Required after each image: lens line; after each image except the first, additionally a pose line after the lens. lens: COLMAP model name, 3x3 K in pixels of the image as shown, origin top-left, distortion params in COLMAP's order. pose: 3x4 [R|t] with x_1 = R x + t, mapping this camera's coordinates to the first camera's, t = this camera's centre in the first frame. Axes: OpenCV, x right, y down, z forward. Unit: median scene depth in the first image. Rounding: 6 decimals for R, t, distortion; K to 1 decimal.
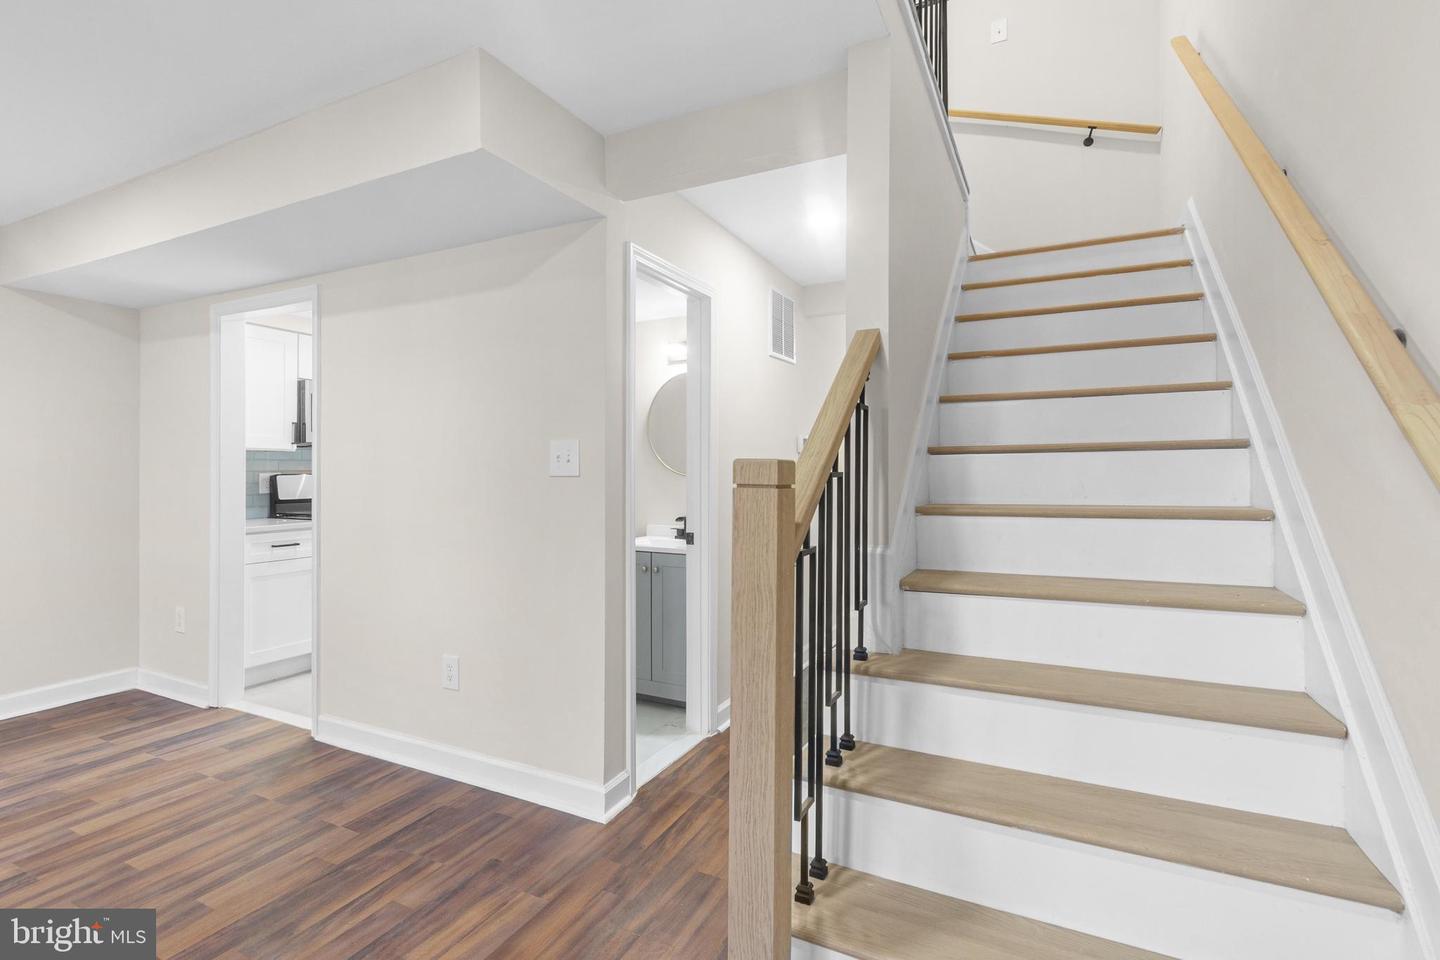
lens RADIAL K [[681.9, 0, 714.2], [0, 681.9, 475.2], [0, 0, 1]] dist [0.002260, -0.000347]
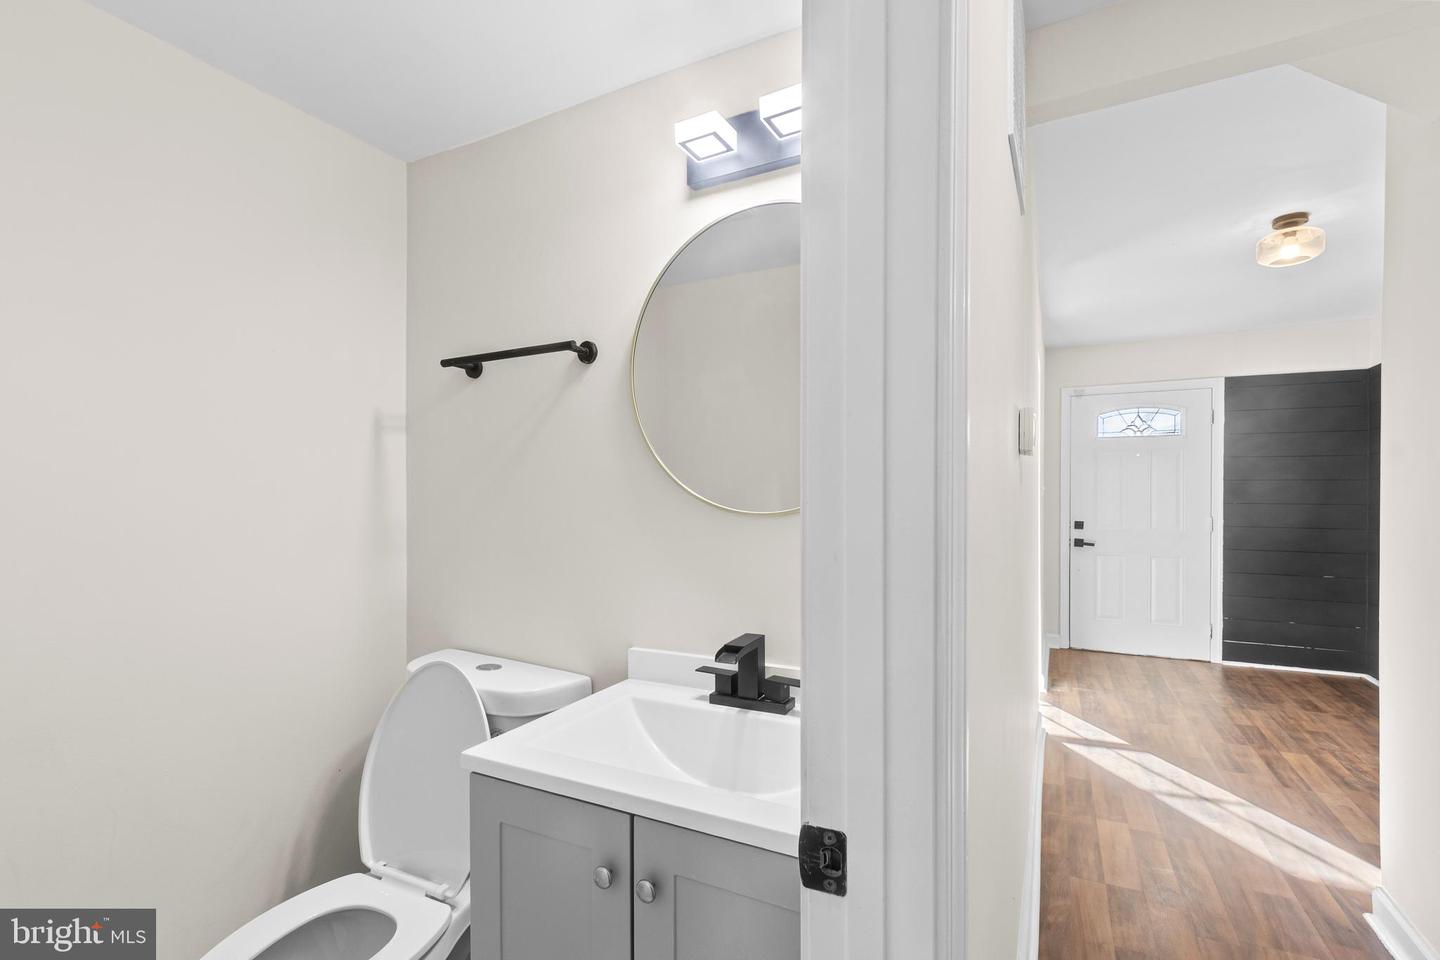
lens RADIAL K [[673.3, 0, 719.0], [0, 673.3, 533.7], [0, 0, 1]] dist [0.005327, 0.000315]
pose [[0.999997, -0.001400, -0.002134, -0.076705], [0.001503, 0.998788, 0.049194, -0.004520], [0.002062, -0.049197, 0.998787, 0.988103]]
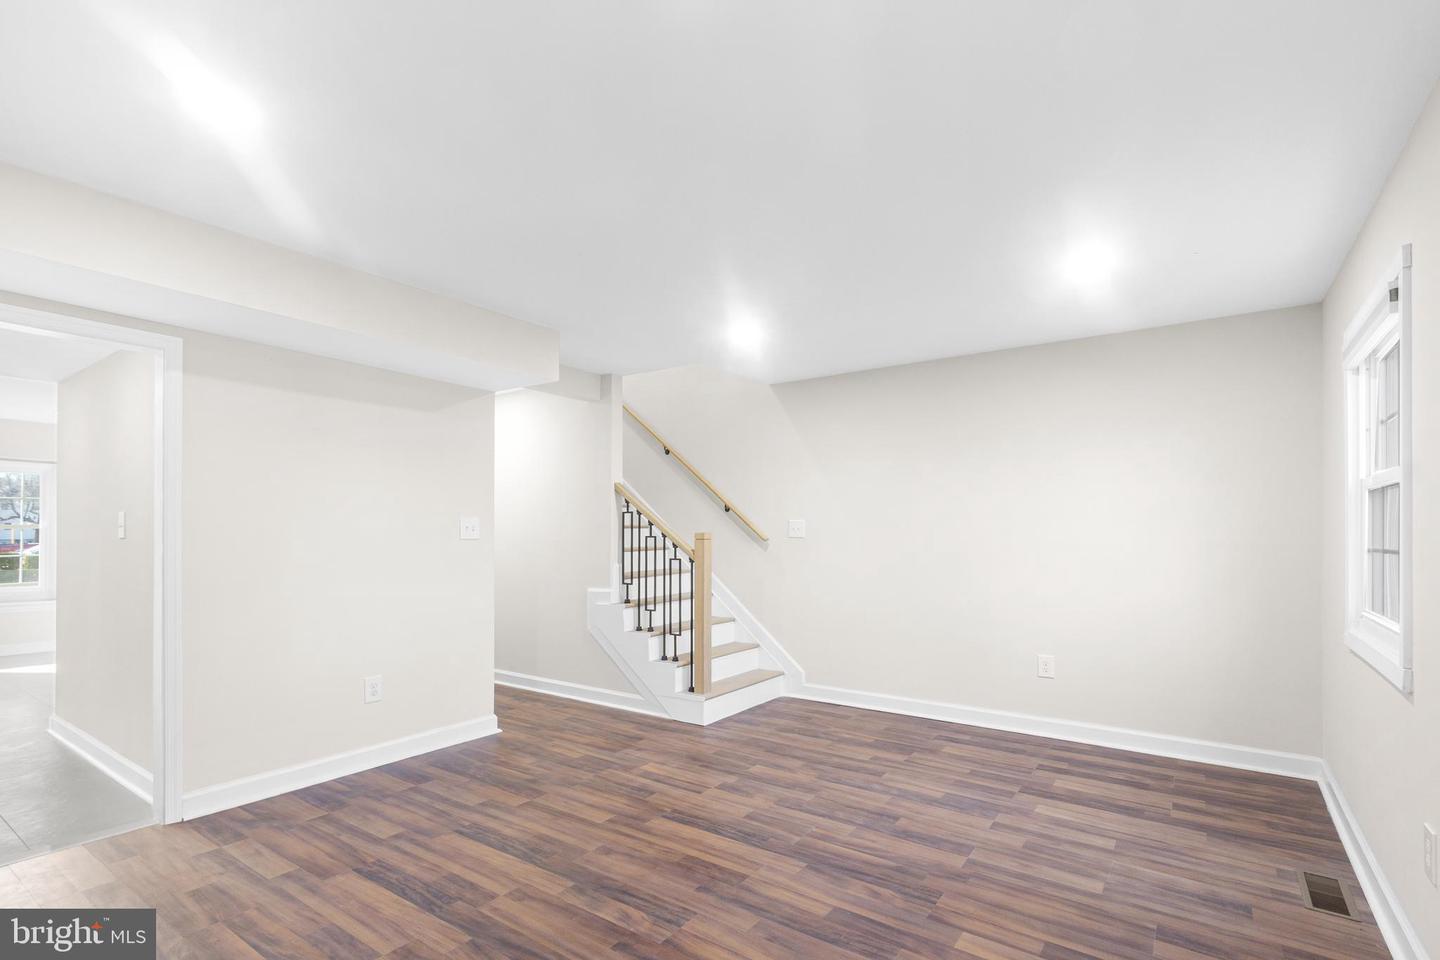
lens RADIAL K [[673.3, 0, 719.0], [0, 673.3, 533.7], [0, 0, 1]] dist [0.005327, 0.000315]
pose [[0.158128, 0.000391, 0.987419, -1.635524], [0.011891, 0.999927, -0.002300, -0.001856], [-0.987347, 0.012105, 0.158112, 0.129379]]
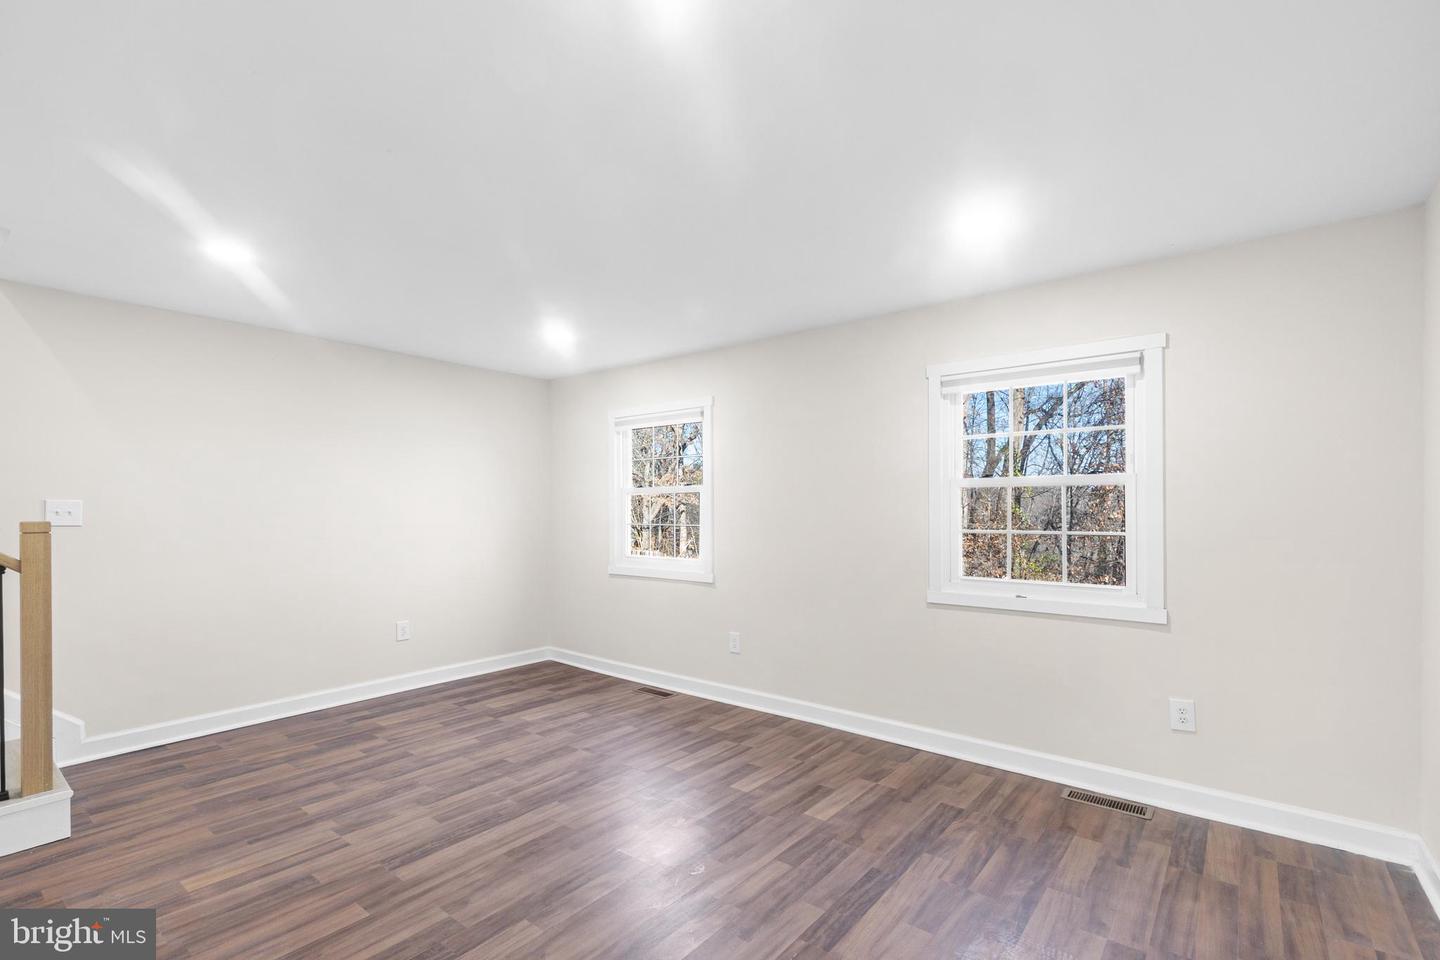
lens RADIAL K [[659.5, 0, 702.7], [0, 659.5, 494.5], [0, 0, 1]] dist [0.002420, -0.000779]
pose [[-0.973623, 0.006350, 0.228075, -1.164193], [0.004434, 0.999950, -0.008912, -0.035042], [-0.228120, -0.007665, -0.973603, 1.180800]]
